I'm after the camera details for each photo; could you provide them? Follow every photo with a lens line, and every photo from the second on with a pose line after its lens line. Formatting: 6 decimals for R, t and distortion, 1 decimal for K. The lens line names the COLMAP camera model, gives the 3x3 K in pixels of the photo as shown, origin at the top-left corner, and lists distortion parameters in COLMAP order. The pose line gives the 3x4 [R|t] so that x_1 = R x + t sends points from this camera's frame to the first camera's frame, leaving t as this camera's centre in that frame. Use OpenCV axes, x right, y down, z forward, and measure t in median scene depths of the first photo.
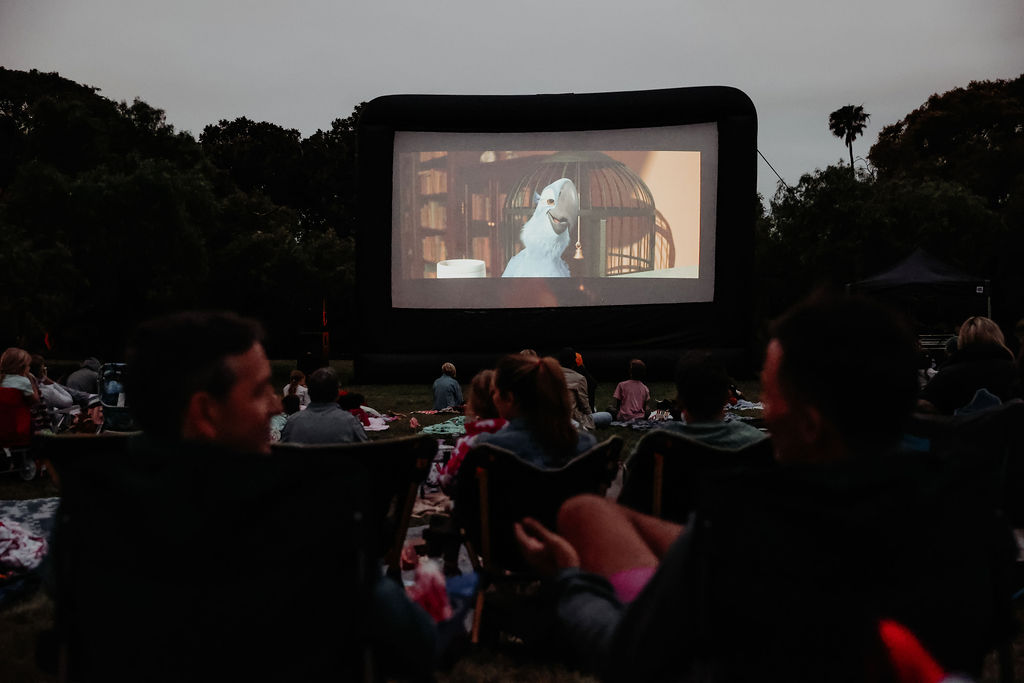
lens RADIAL K [[1159.0, 0, 511.7], [0, 1159.0, 332.1], [0, 0, 1]] dist [0.064194, 0.000000]
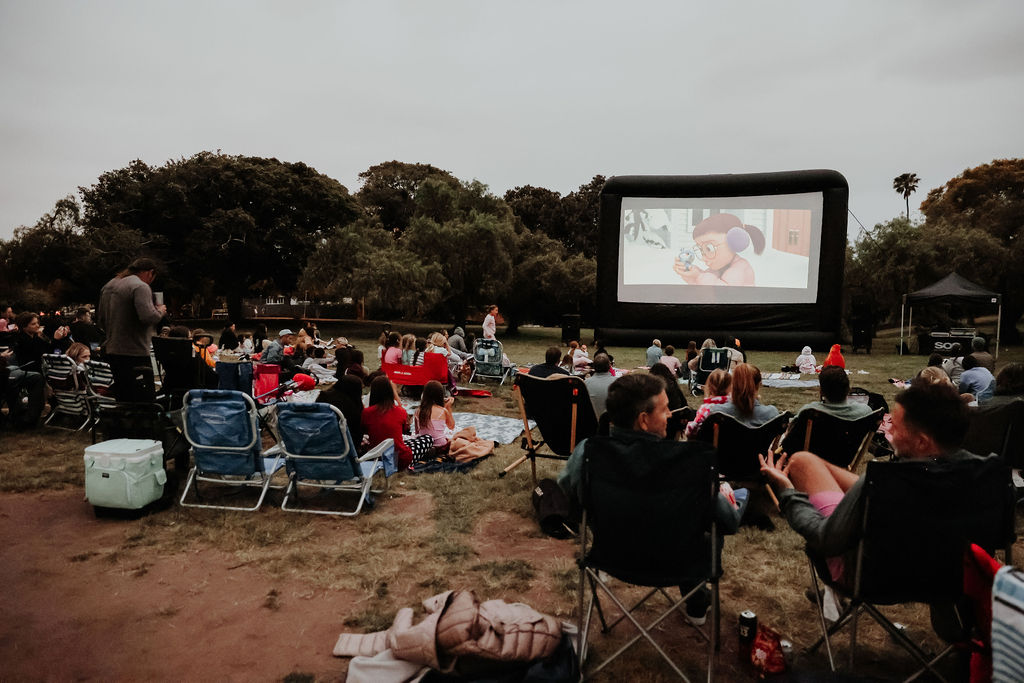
lens RADIAL K [[699.0, 0, 520.0], [0, 699.0, 341.2], [0, 0, 1]] dist [-0.094833, 0.062793]
pose [[0.974139, 0.034790, -0.223254, -0.010486], [-0.024519, 0.998517, 0.048614, -0.007747], [0.224614, -0.041883, 0.973547, -0.020842]]
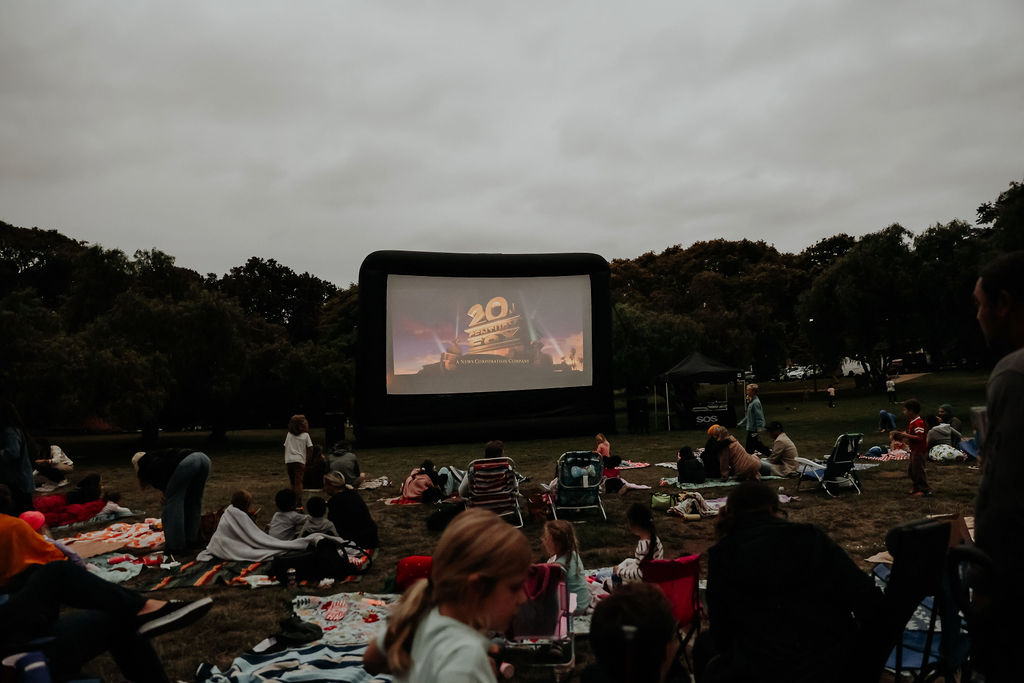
lens RADIAL K [[699.0, 0, 515.2], [0, 699.0, 347.4], [0, 0, 1]] dist [-0.094833, 0.062793]
pose [[0.944709, -0.004085, 0.327884, -0.198862], [0.029379, 0.996955, -0.072227, -0.009716], [-0.326591, 0.077867, 0.941953, 0.101592]]
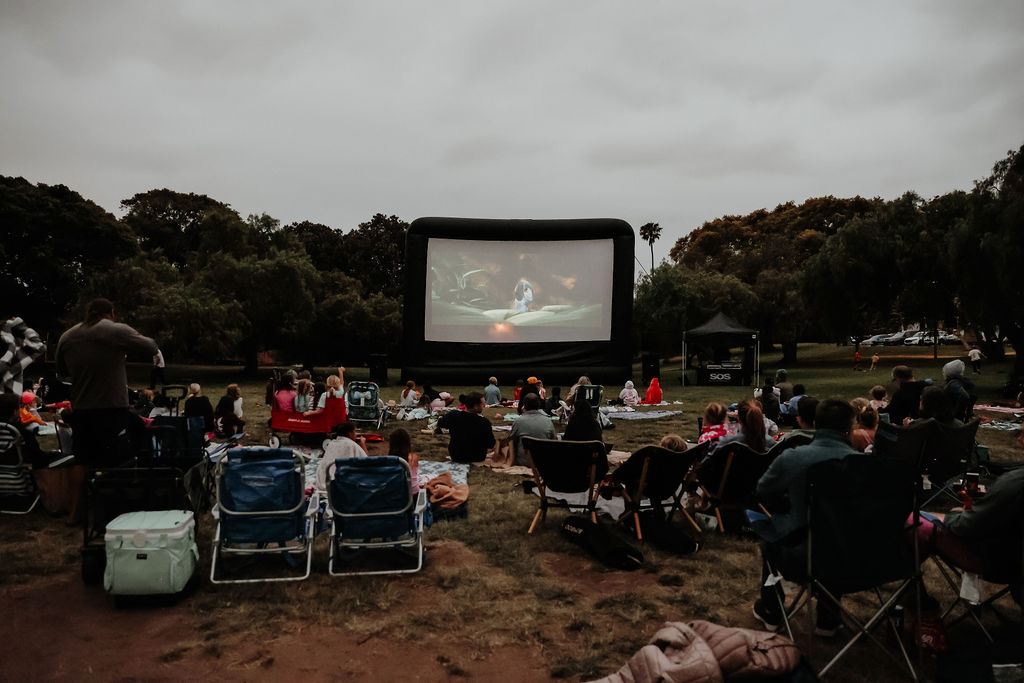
lens RADIAL K [[699.0, 0, 511.3], [0, 699.0, 337.4], [0, 0, 1]] dist [-0.094833, 0.062793]
pose [[0.994932, 0.016394, 0.099204, -0.065953], [-0.014753, 0.999742, -0.017250, -0.008300], [-0.099462, 0.015699, 0.994918, -0.028939]]
